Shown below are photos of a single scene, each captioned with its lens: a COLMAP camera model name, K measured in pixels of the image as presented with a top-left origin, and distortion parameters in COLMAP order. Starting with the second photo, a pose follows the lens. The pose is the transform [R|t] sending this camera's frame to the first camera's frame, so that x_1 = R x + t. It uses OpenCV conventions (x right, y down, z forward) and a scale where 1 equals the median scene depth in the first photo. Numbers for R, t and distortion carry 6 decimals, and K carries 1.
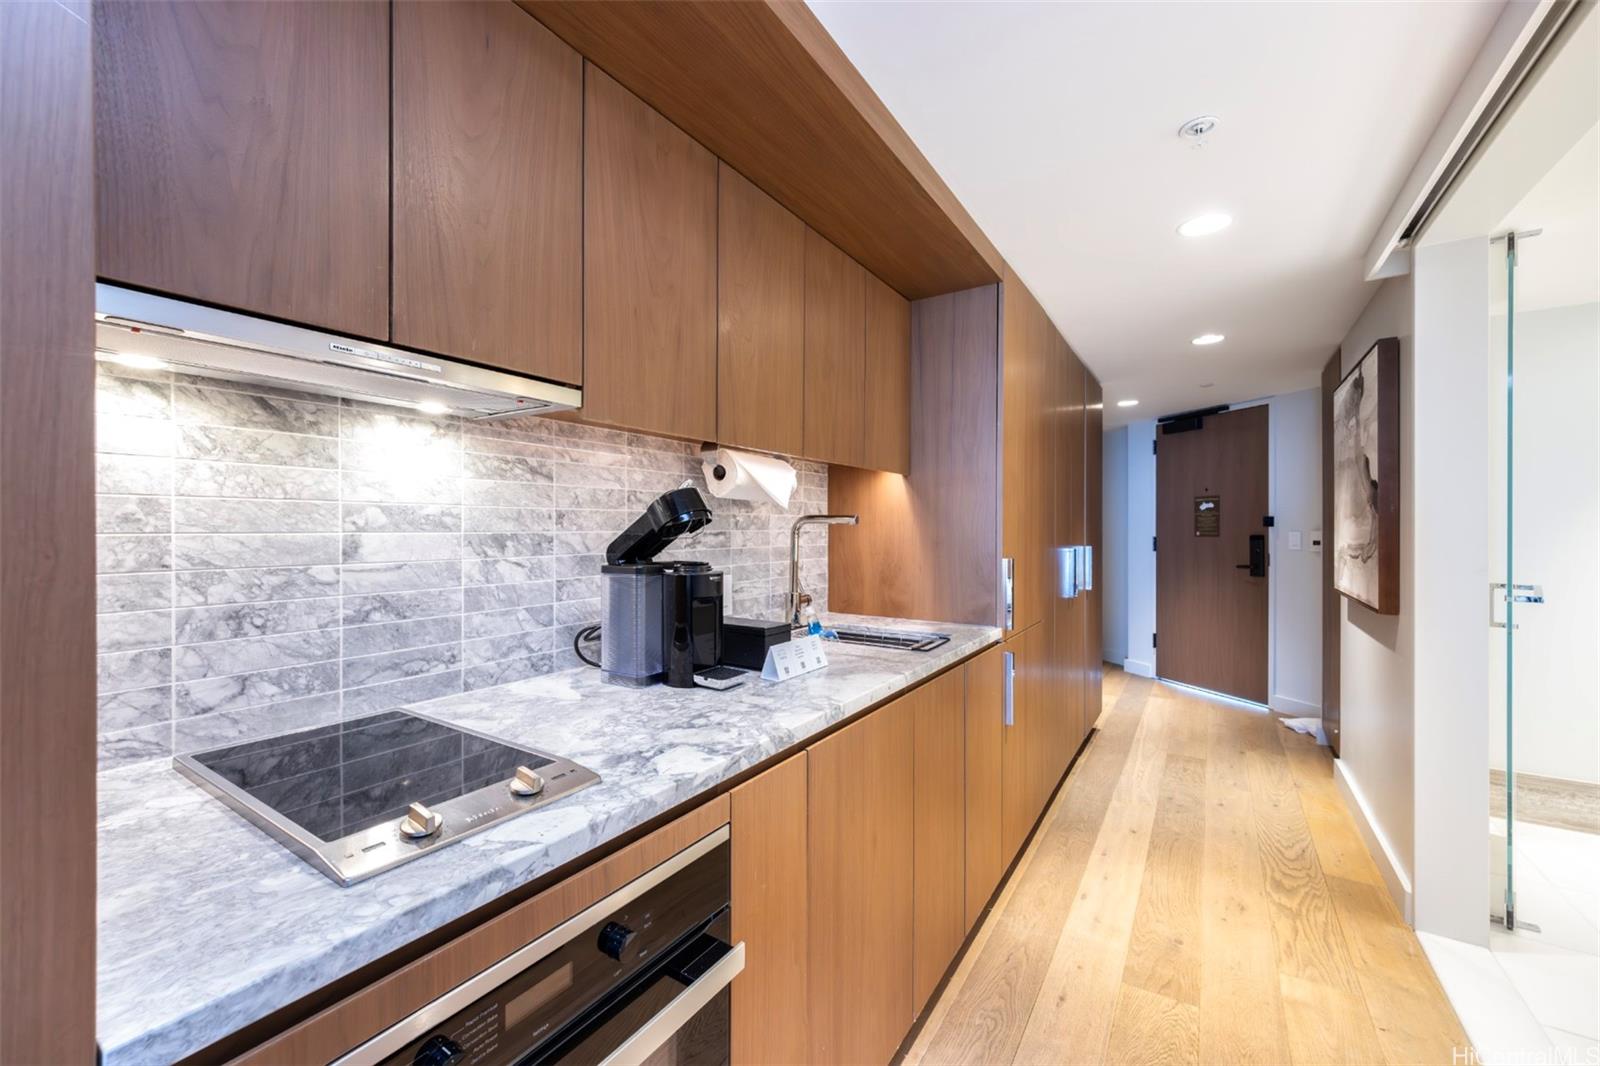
lens RADIAL K [[642.5, 0, 800.0], [0, 642.5, 530.8], [0, 0, 1]] dist [0.003372, -0.000461]
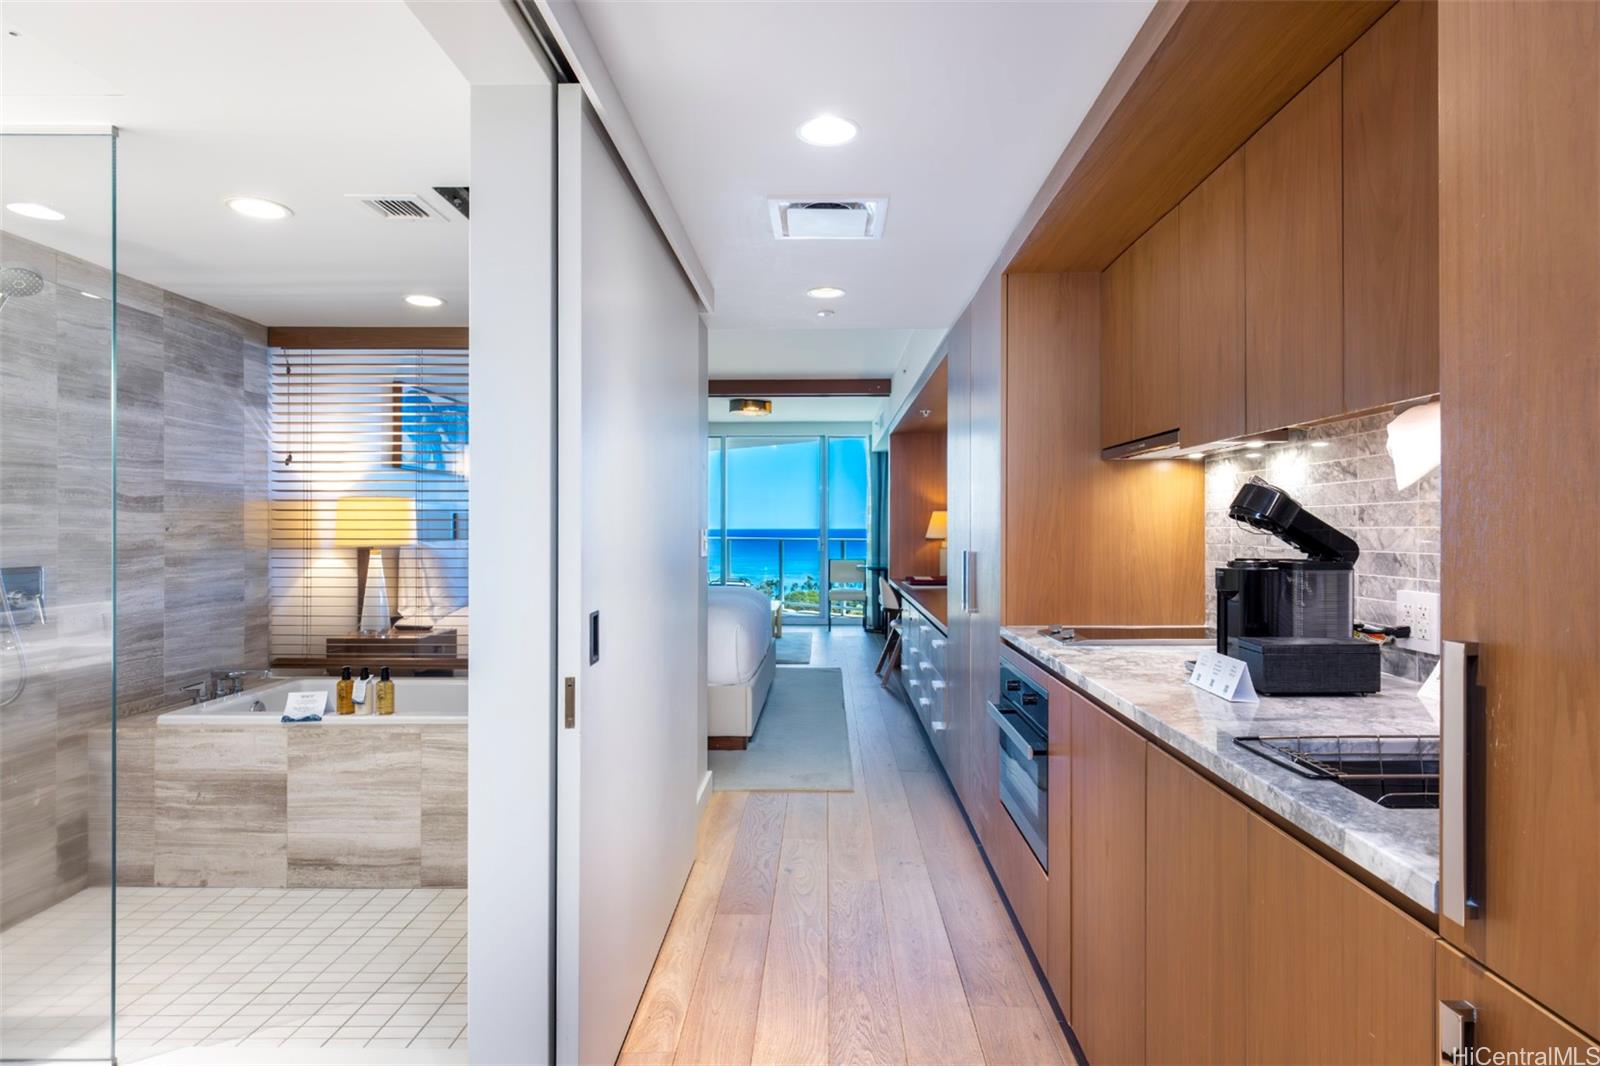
lens RADIAL K [[856.5, 0, 809.6], [0, 856.5, 535.2], [0, 0, 1]] dist [-0.004148, 0.002519]
pose [[-0.850034, 0.008011, -0.526667, 1.075618], [0.002378, 0.999933, 0.011372, -0.003502], [0.526722, 0.008414, -0.849996, 1.705297]]
